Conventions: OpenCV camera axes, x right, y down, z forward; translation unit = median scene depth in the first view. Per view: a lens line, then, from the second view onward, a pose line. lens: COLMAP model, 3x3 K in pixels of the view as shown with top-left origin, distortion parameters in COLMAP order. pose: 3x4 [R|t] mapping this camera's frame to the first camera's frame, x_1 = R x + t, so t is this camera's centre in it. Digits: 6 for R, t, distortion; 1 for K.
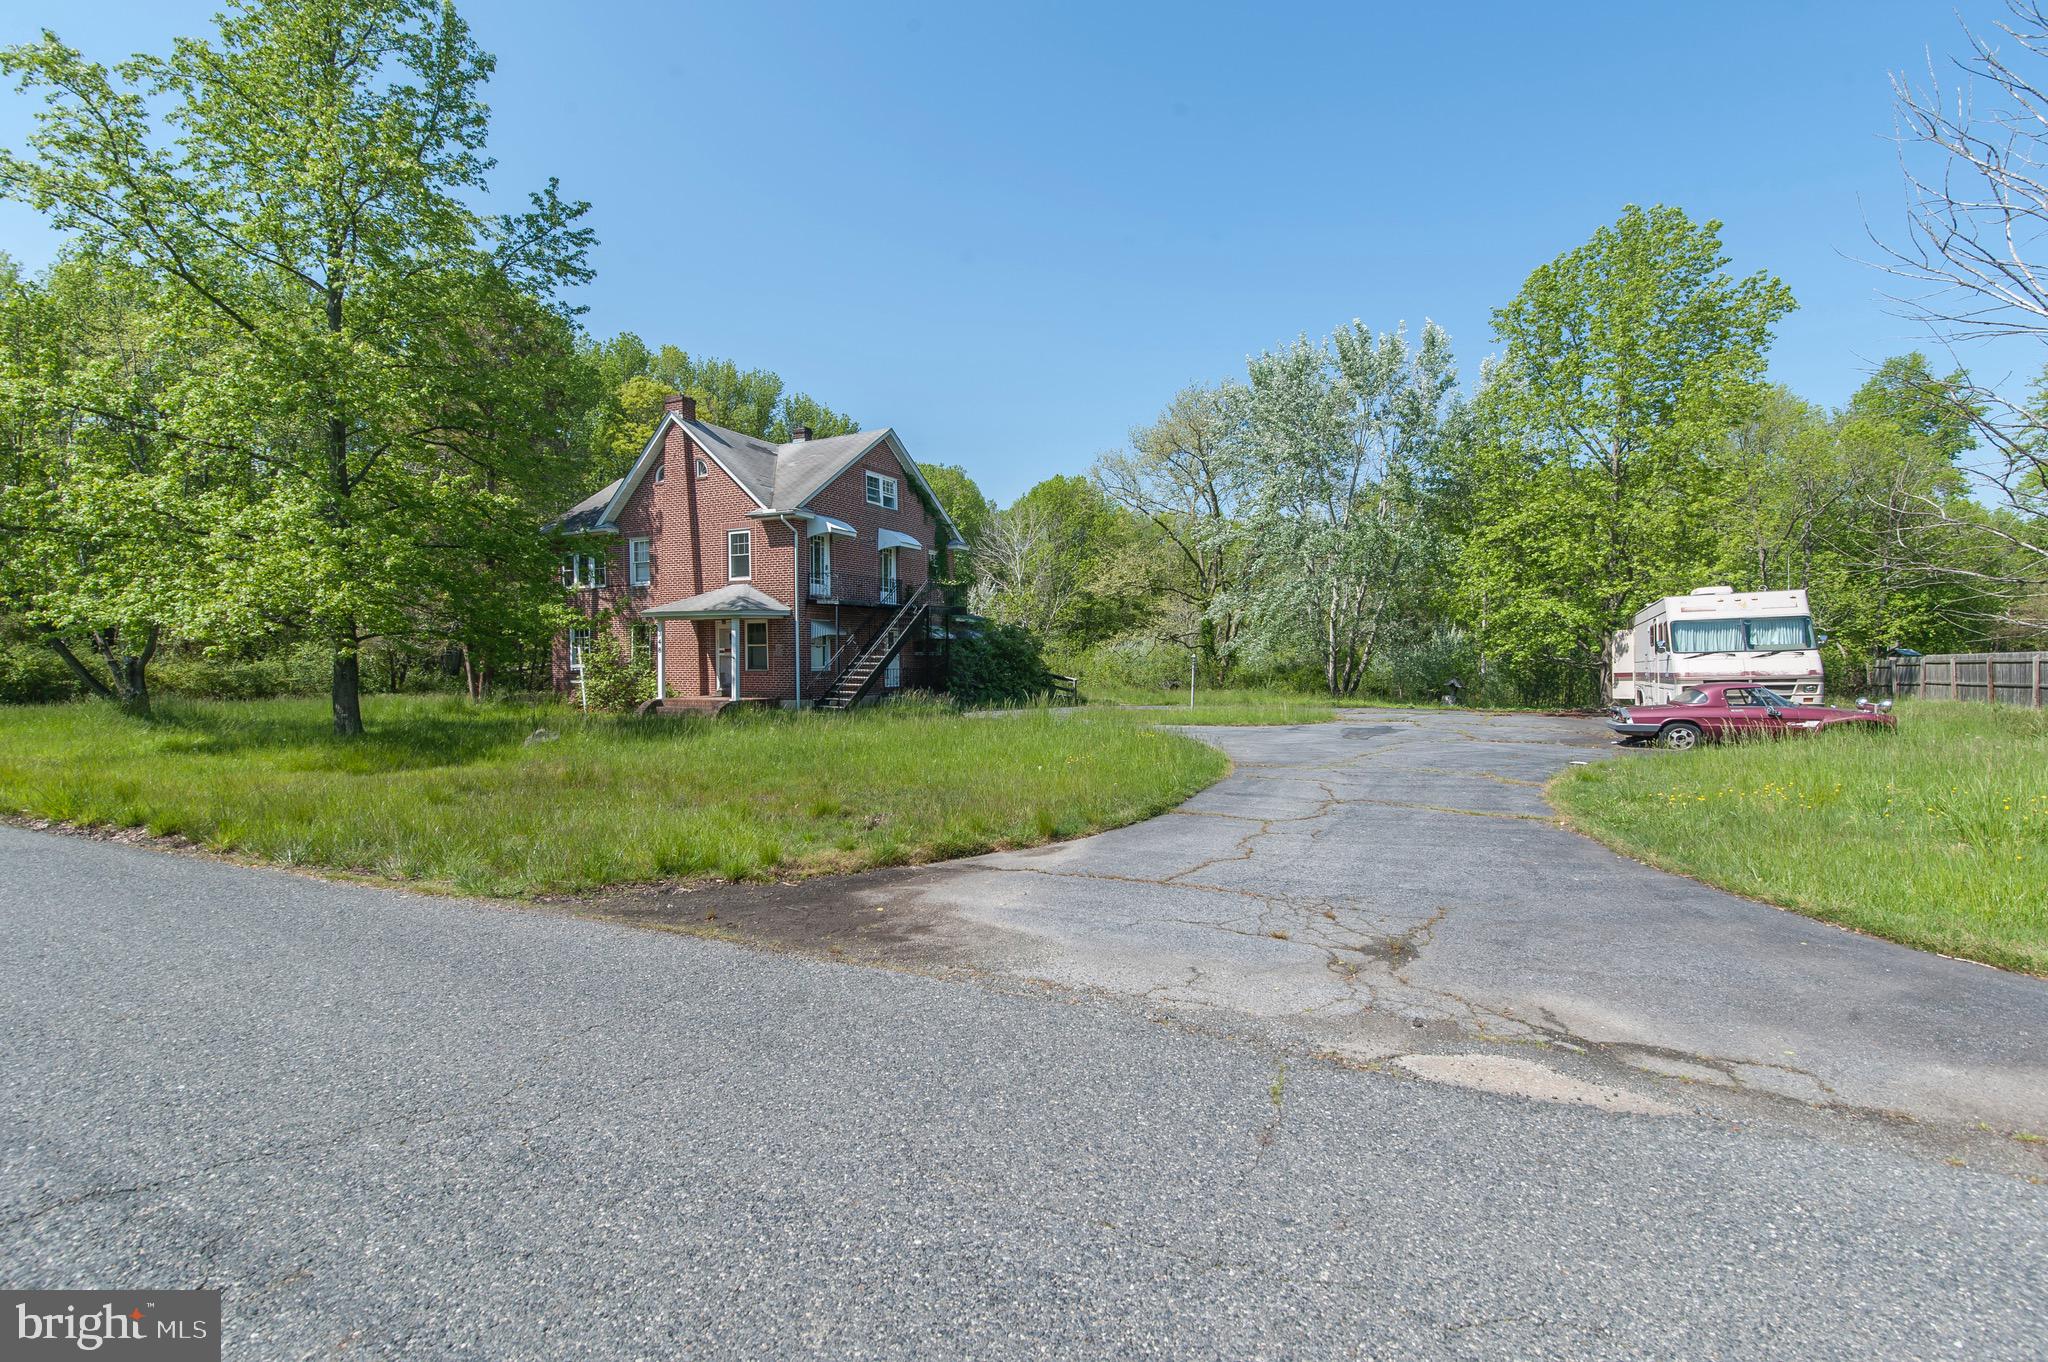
lens RADIAL K [[920.6, 0, 1027.5], [0, 920.6, 686.1], [0, 0, 1]] dist [0.018577, -0.001615]
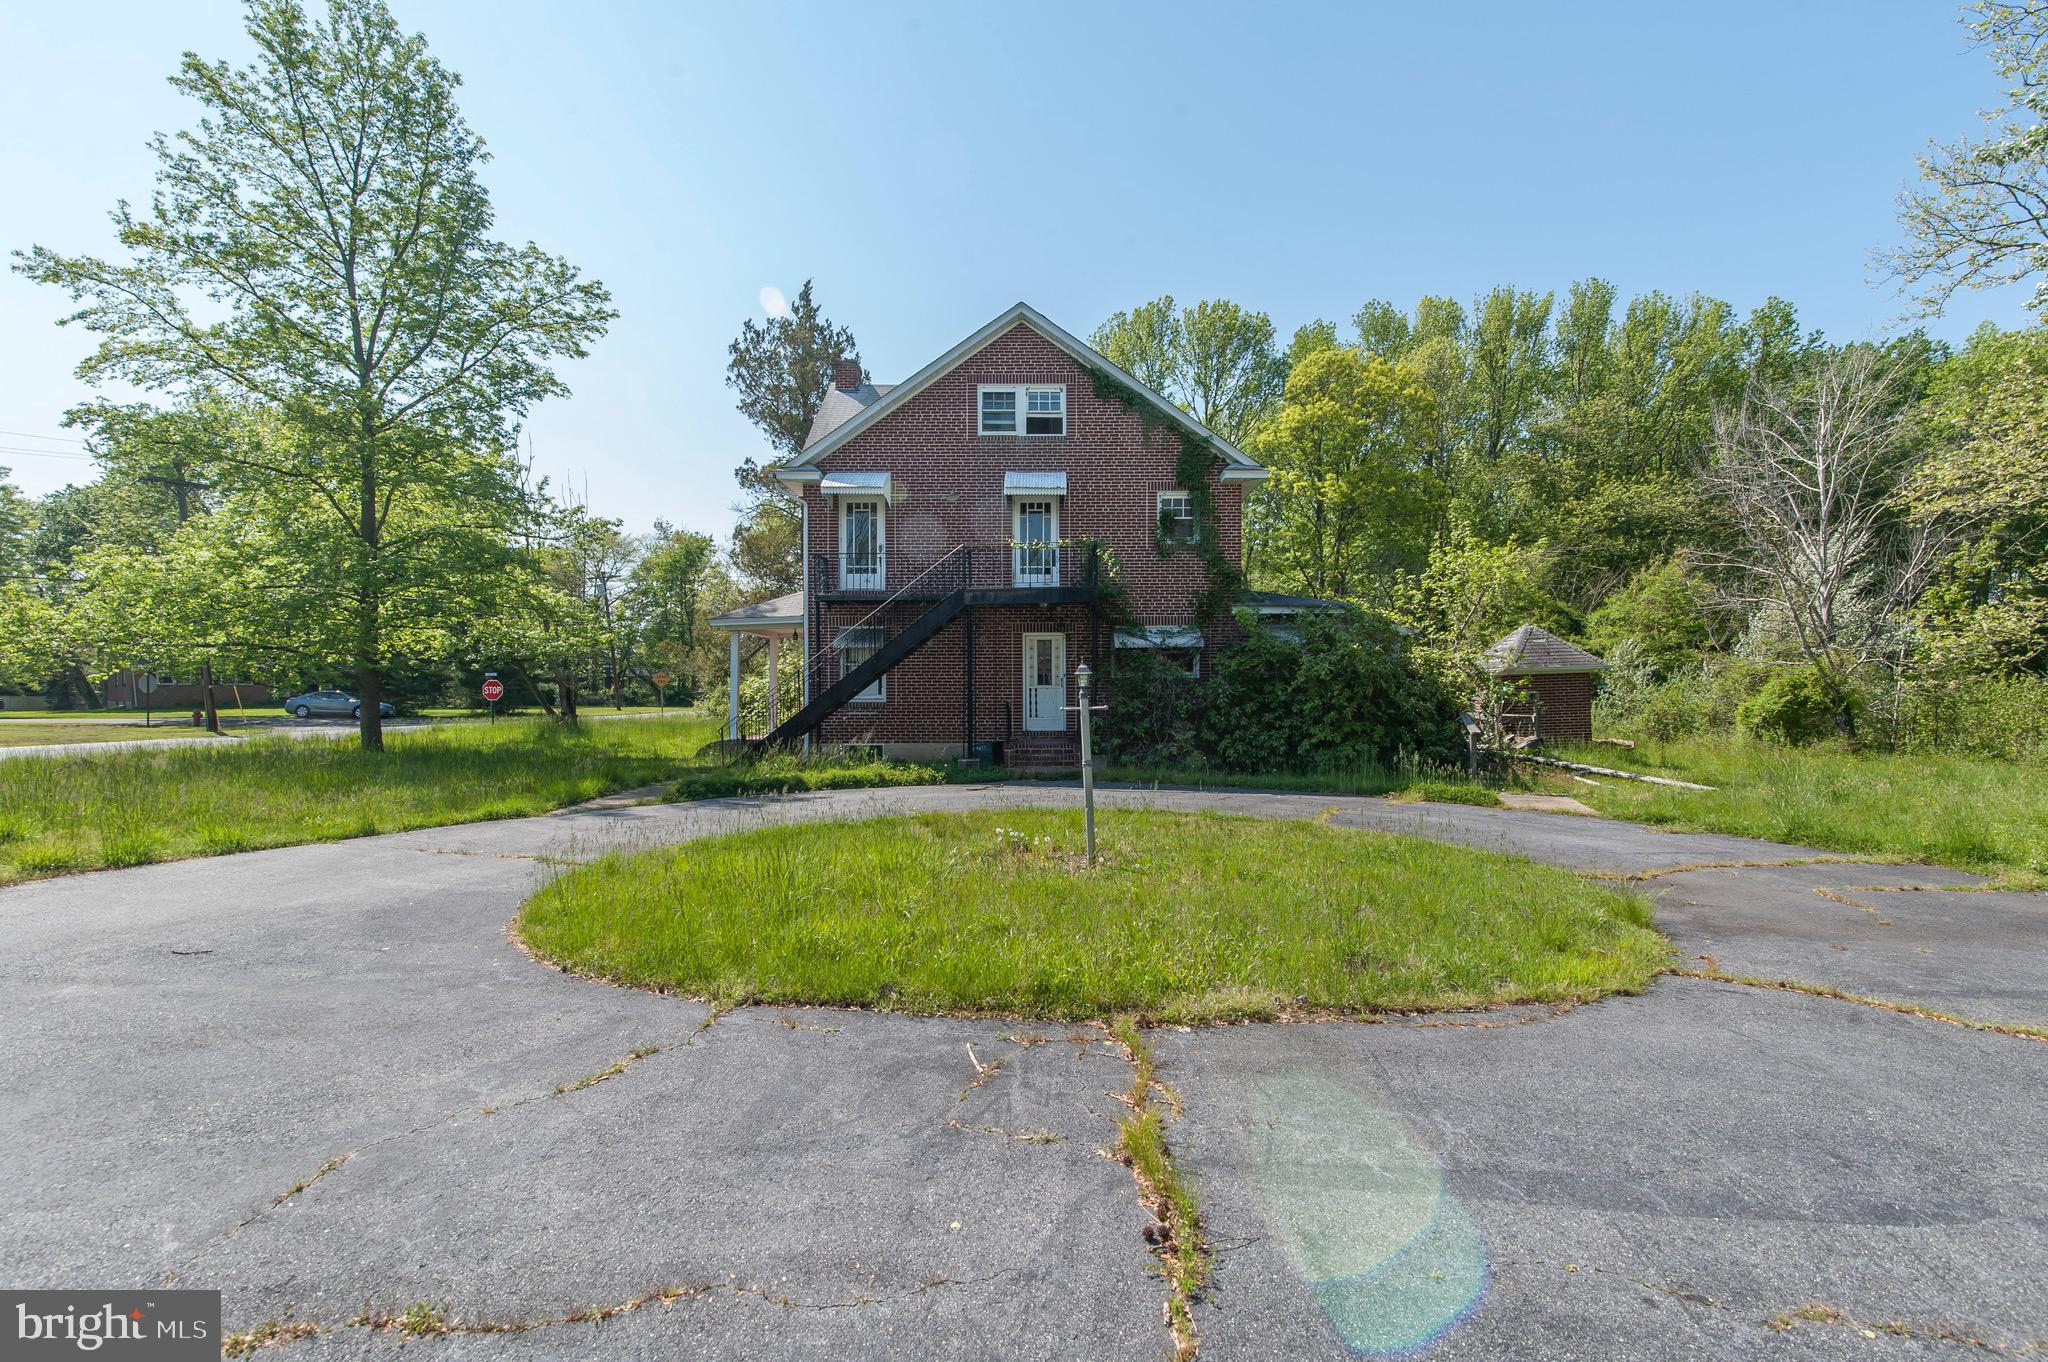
lens RADIAL K [[920.6, 0, 1026.3], [0, 920.6, 688.3], [0, 0, 1]] dist [0.018577, -0.001615]
pose [[0.445547, -0.006731, -0.895233, 0.425772], [-0.024251, 0.999514, -0.019585, -0.016793], [0.894930, 0.030437, 0.445167, 0.804404]]
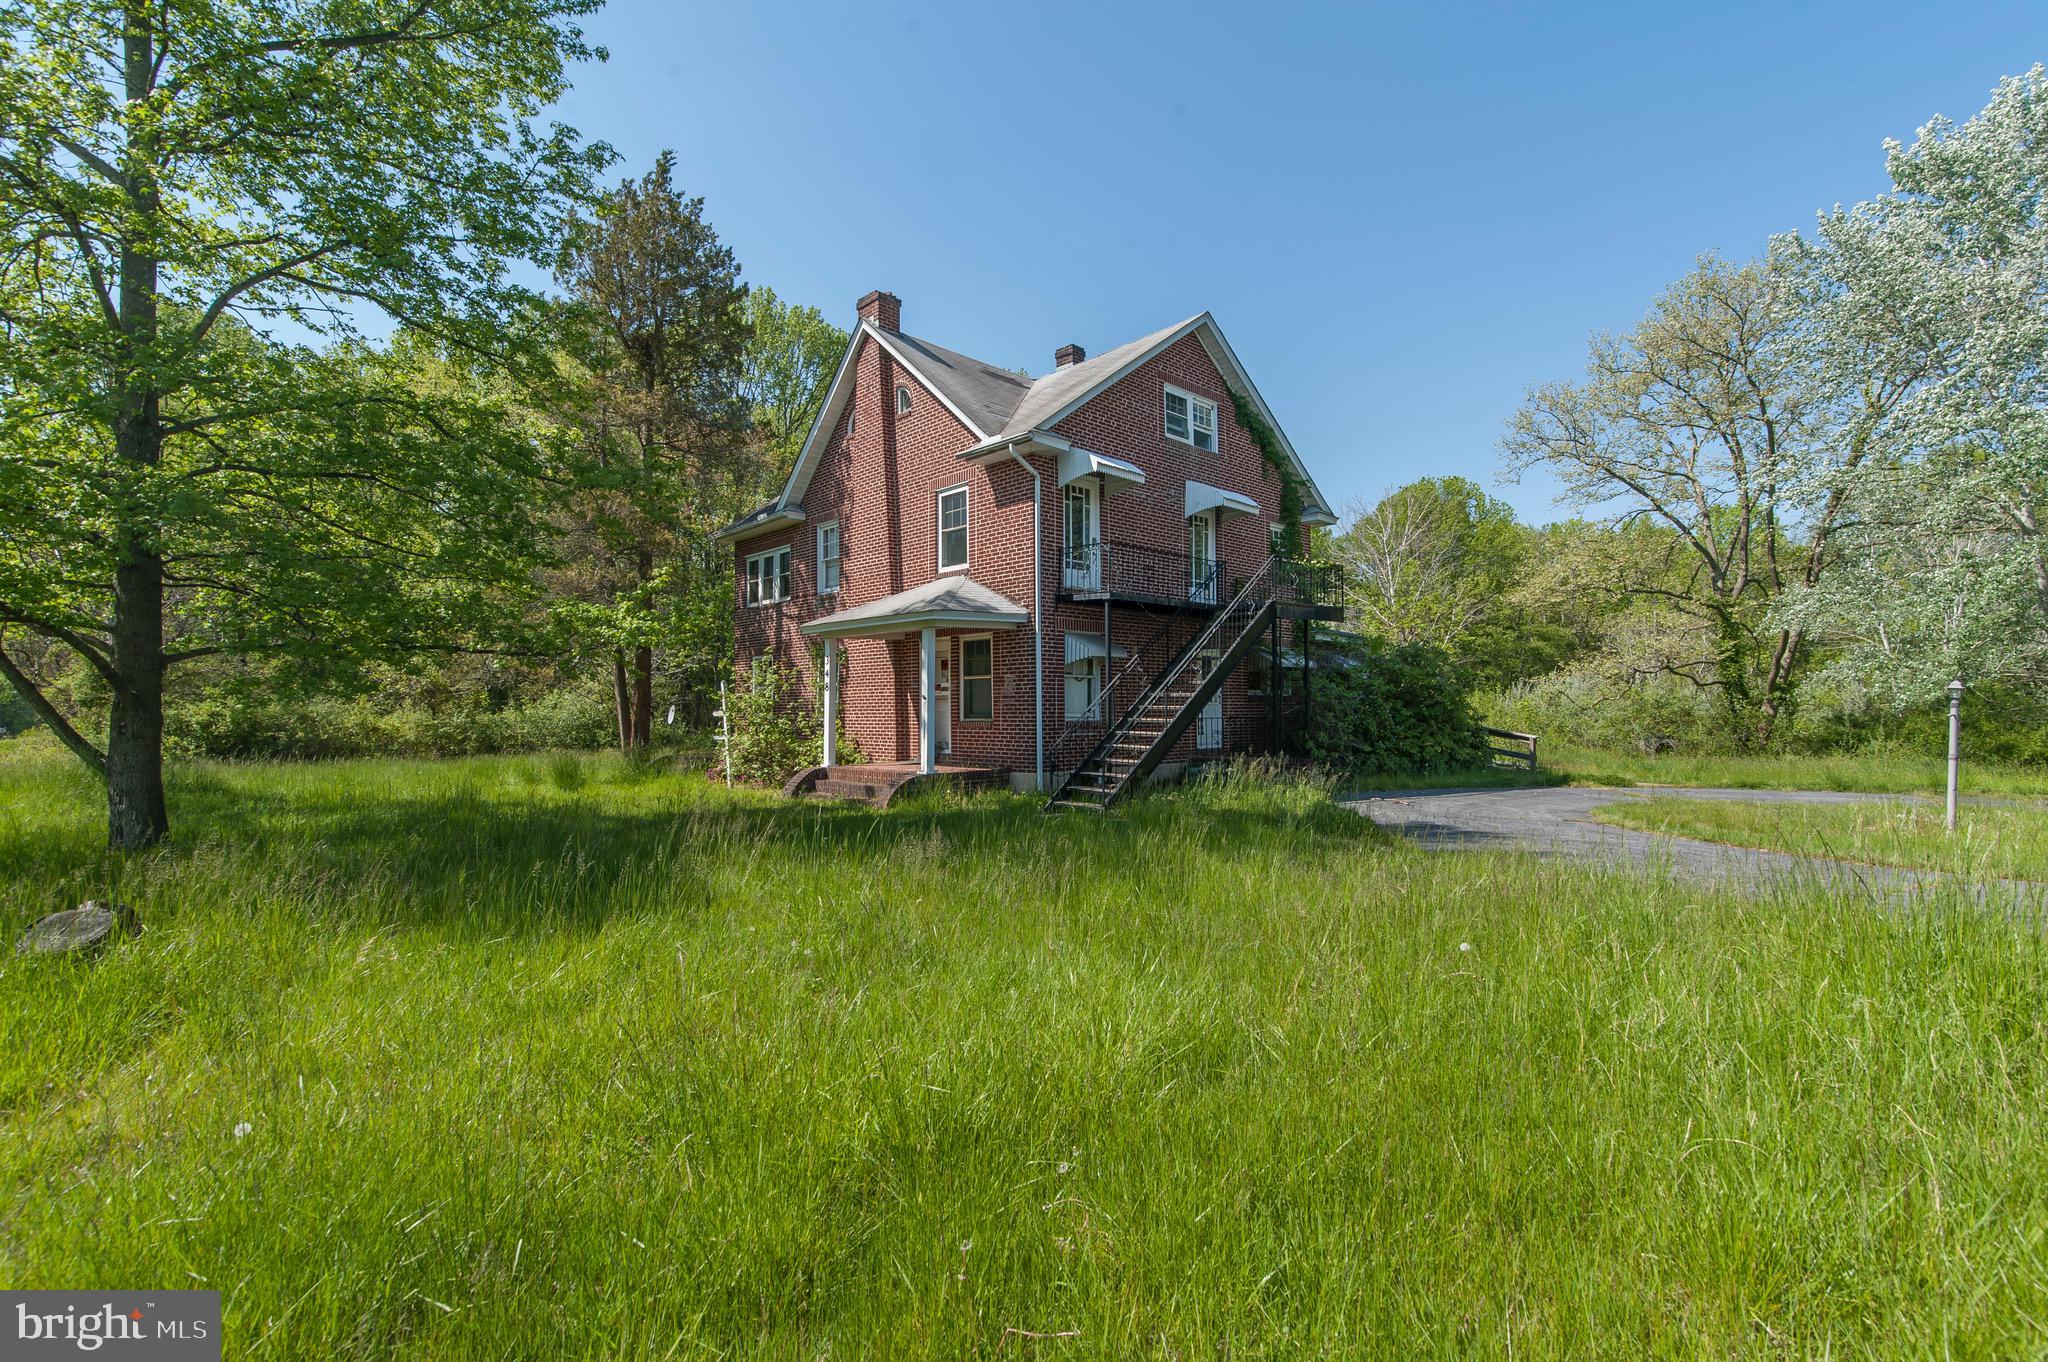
lens RADIAL K [[920.6, 0, 1024.4], [0, 920.6, 692.0], [0, 0, 1]] dist [0.018577, -0.001615]
pose [[0.940277, -0.010549, -0.340246, -0.063592], [-0.007247, 0.998673, -0.050989, -0.004764], [0.340332, 0.050409, 0.938953, 0.449440]]
